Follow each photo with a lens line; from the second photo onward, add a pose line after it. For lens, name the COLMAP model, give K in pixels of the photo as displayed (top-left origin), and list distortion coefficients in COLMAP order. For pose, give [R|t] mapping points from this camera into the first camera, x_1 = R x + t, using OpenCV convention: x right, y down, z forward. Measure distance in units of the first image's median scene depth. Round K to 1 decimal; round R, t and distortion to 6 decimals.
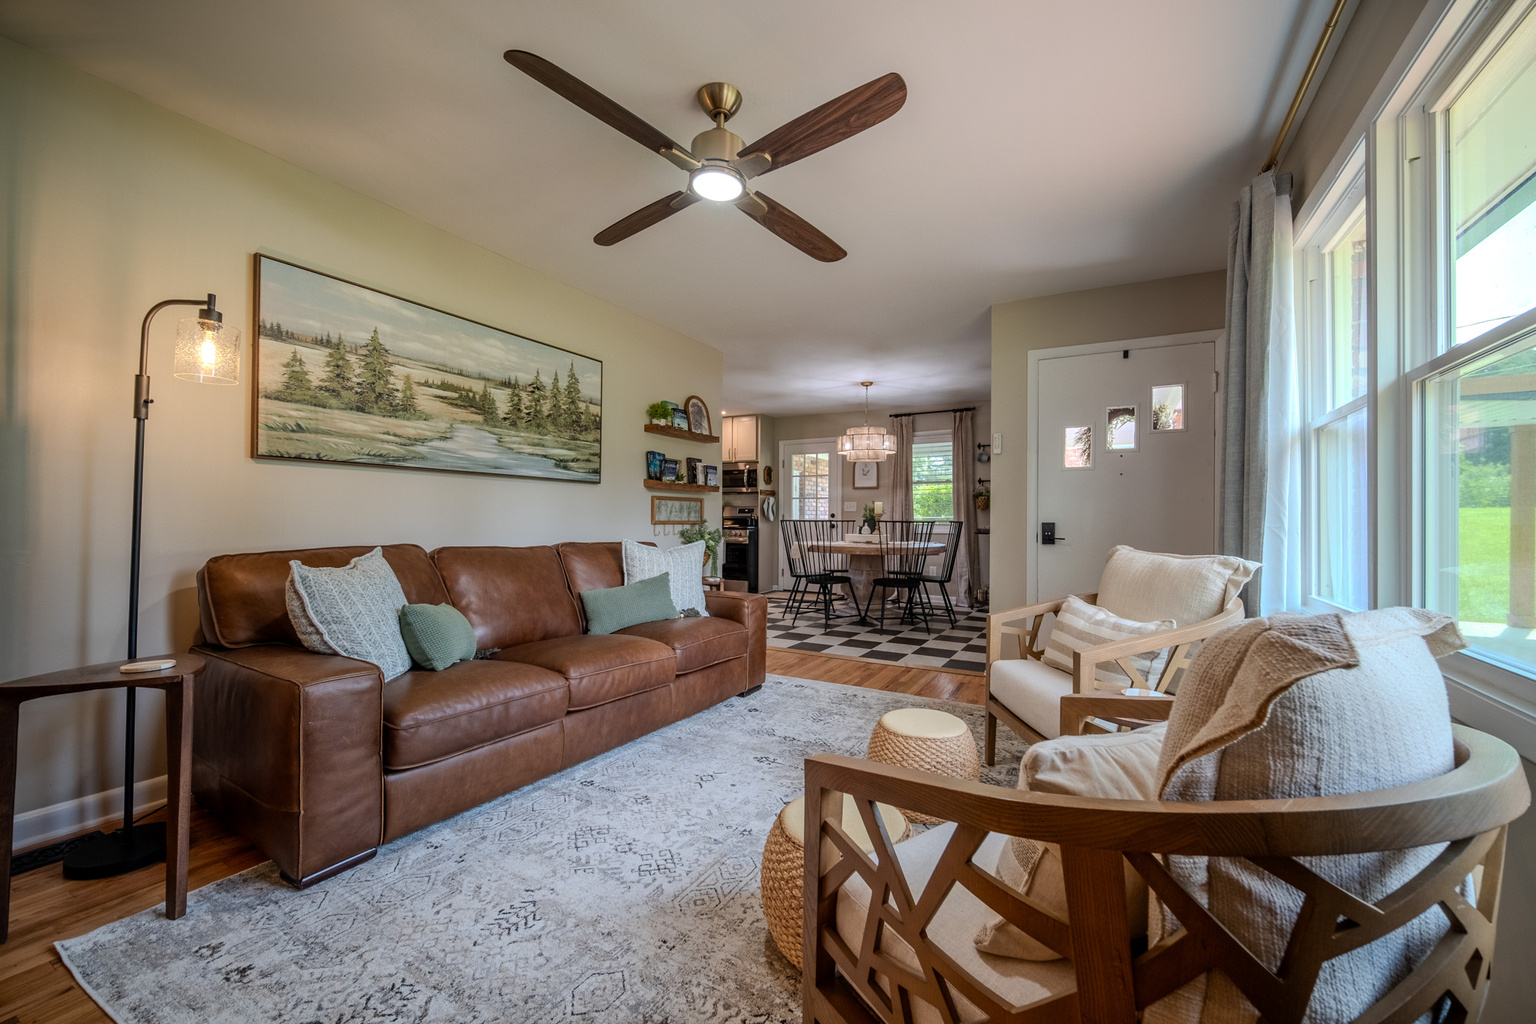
lens RADIAL K [[606.5, 0, 775.1], [0, 606.5, 516.0], [0, 0, 1]] dist [0.000398, -0.000214]
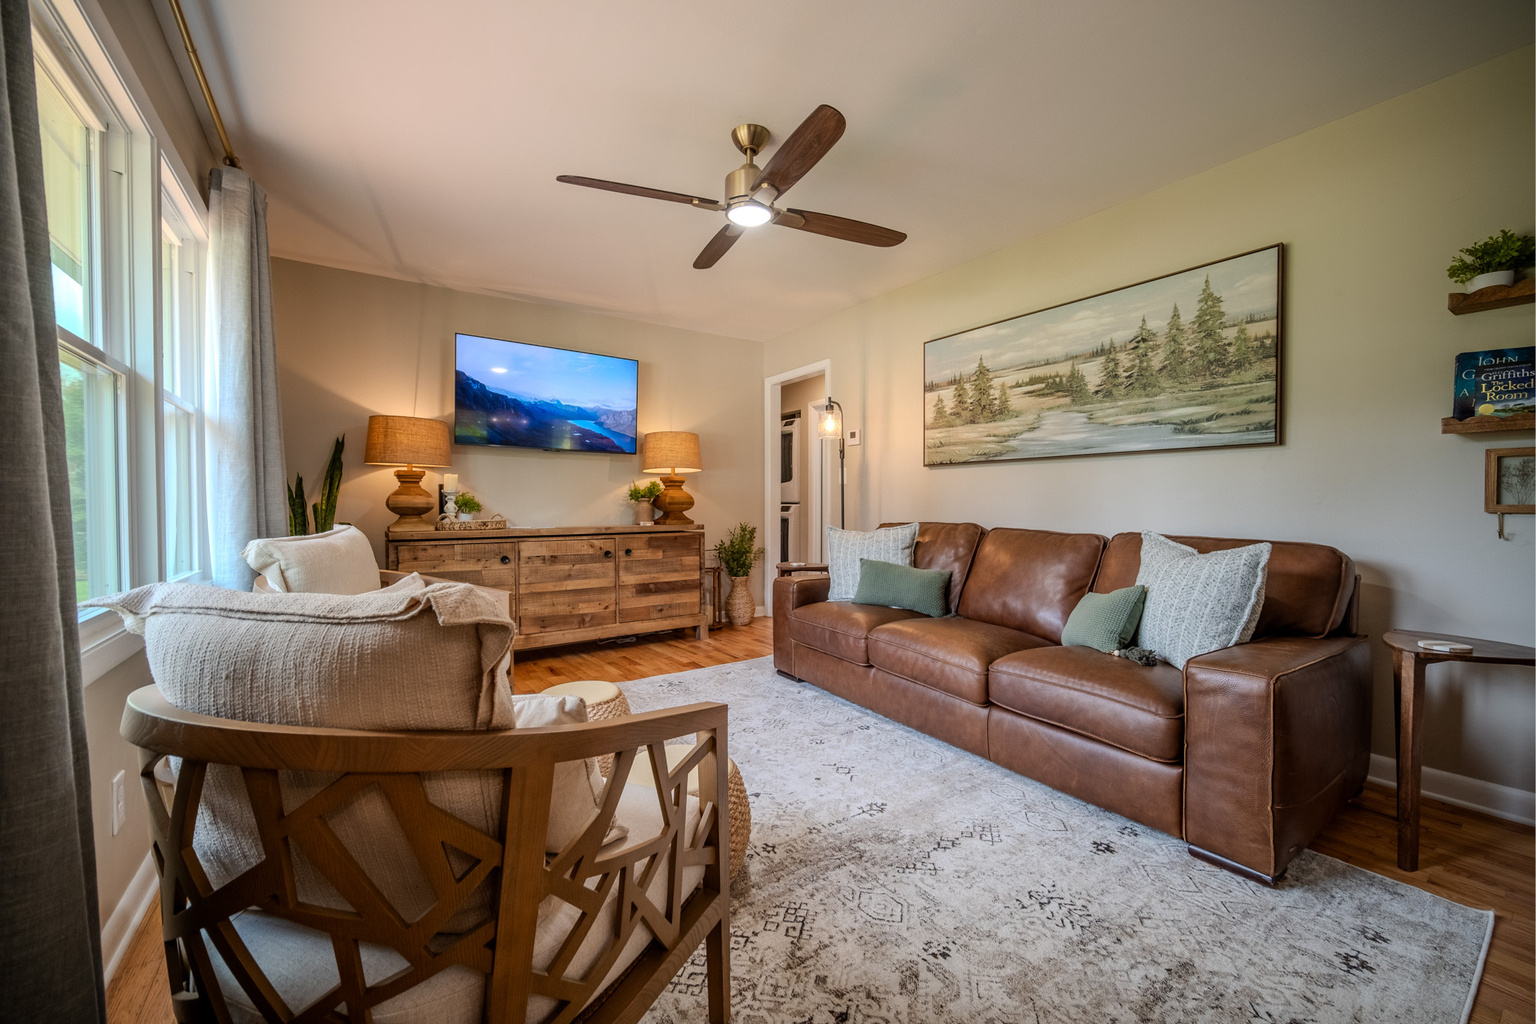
lens RADIAL K [[606.5, 0, 775.1], [0, 606.5, 516.0], [0, 0, 1]] dist [0.000398, -0.000214]
pose [[-0.436462, 0.022811, -0.899433, 0.645122], [0.012610, 0.999735, 0.019236, 0.001392], [0.899634, -0.002947, -0.436635, 1.064767]]
